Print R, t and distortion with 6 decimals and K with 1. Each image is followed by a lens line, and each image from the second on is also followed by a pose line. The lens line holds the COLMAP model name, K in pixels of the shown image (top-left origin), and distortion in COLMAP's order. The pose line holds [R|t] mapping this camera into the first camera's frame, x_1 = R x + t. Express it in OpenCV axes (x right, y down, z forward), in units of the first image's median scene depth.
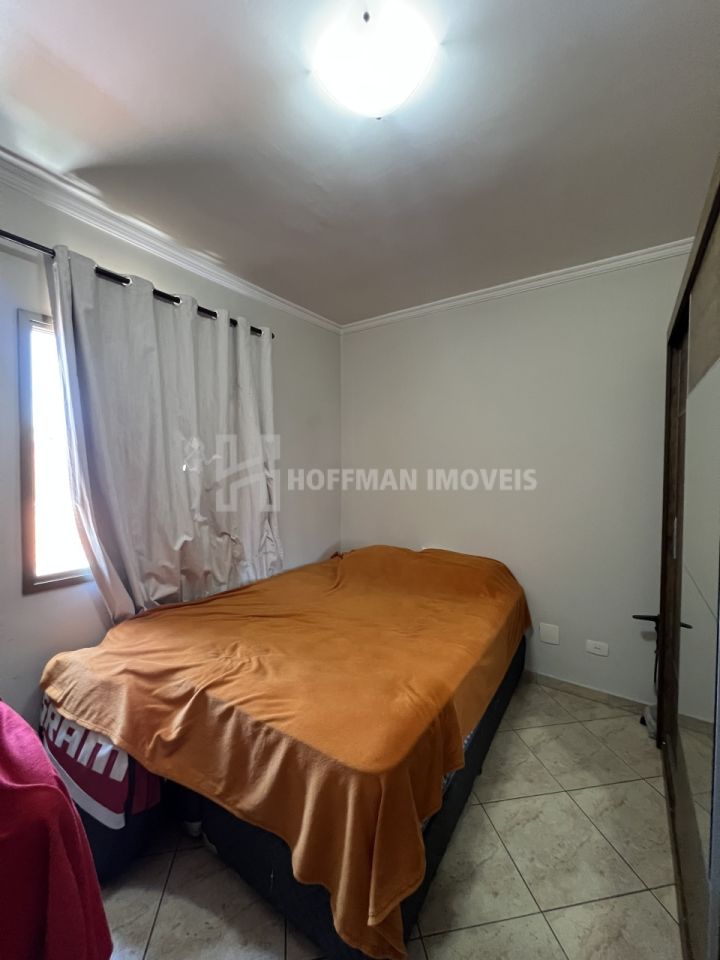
lens RADIAL K [[383.0, 0, 360.0], [0, 383.0, 480.0], [0, 0, 1]] dist [-0.000040, -0.000009]
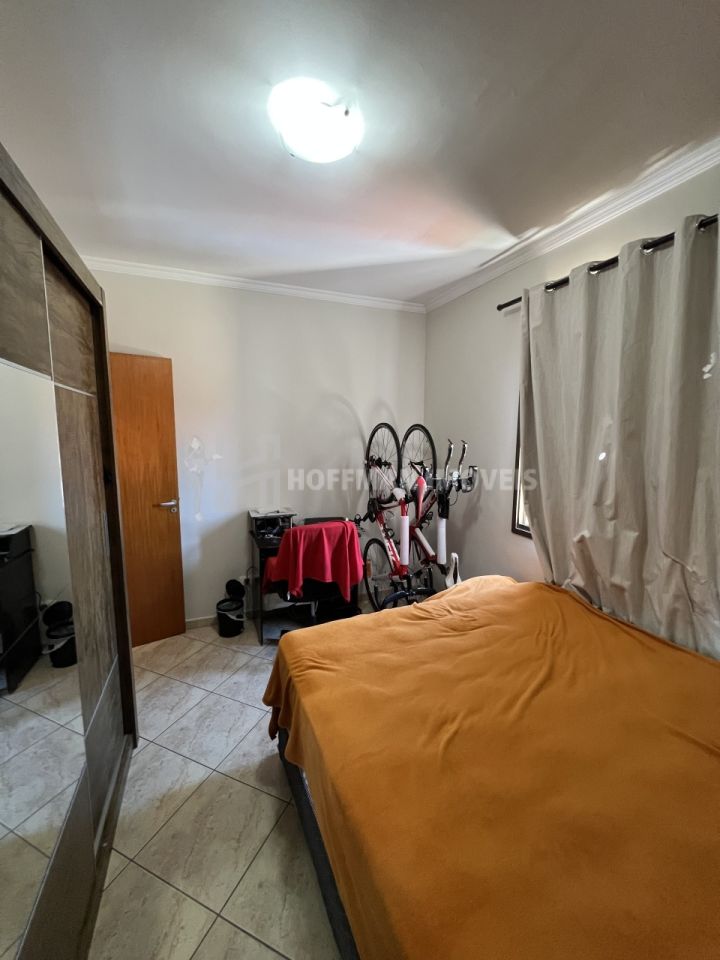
lens RADIAL K [[383.0, 0, 360.0], [0, 383.0, 480.0], [0, 0, 1]] dist [-0.000040, -0.000009]
pose [[-0.544205, 0.097788, -0.833234, 0.656177], [-0.029664, 0.990320, 0.135598, -0.092212], [0.838427, 0.098510, -0.536037, 1.143908]]
